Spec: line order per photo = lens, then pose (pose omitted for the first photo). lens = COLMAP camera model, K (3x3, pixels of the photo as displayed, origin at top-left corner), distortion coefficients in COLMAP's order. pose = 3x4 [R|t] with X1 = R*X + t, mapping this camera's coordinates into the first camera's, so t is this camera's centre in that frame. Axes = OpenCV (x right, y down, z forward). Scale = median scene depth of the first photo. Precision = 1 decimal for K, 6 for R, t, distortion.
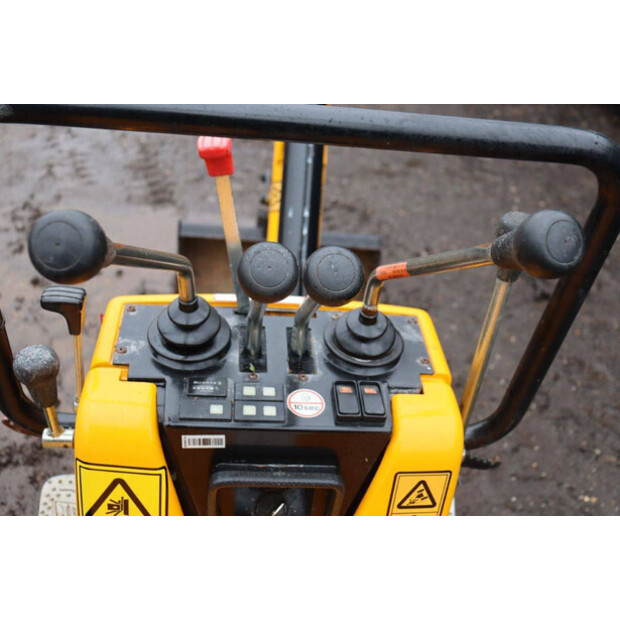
lens RADIAL K [[725.8, 0, 314.4], [0, 725.8, 306.5], [0, 0, 1]] dist [-0.010364, 0.000000]
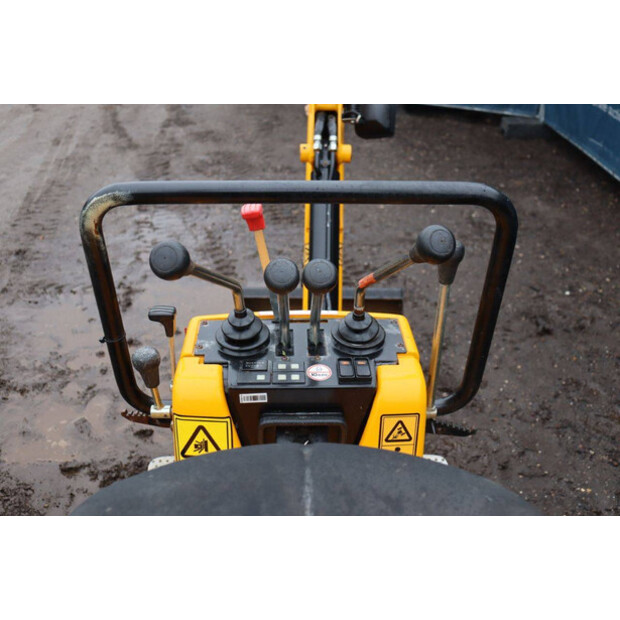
lens RADIAL K [[659.0, 0, 312.9], [0, 659.0, 310.6], [0, 0, 1]] dist [-0.050843, 0.000000]
pose [[0.994761, -0.062833, -0.080640, 0.091605], [0.054747, 0.993596, -0.098837, 0.135249], [0.086334, 0.093905, 0.991831, -0.373477]]
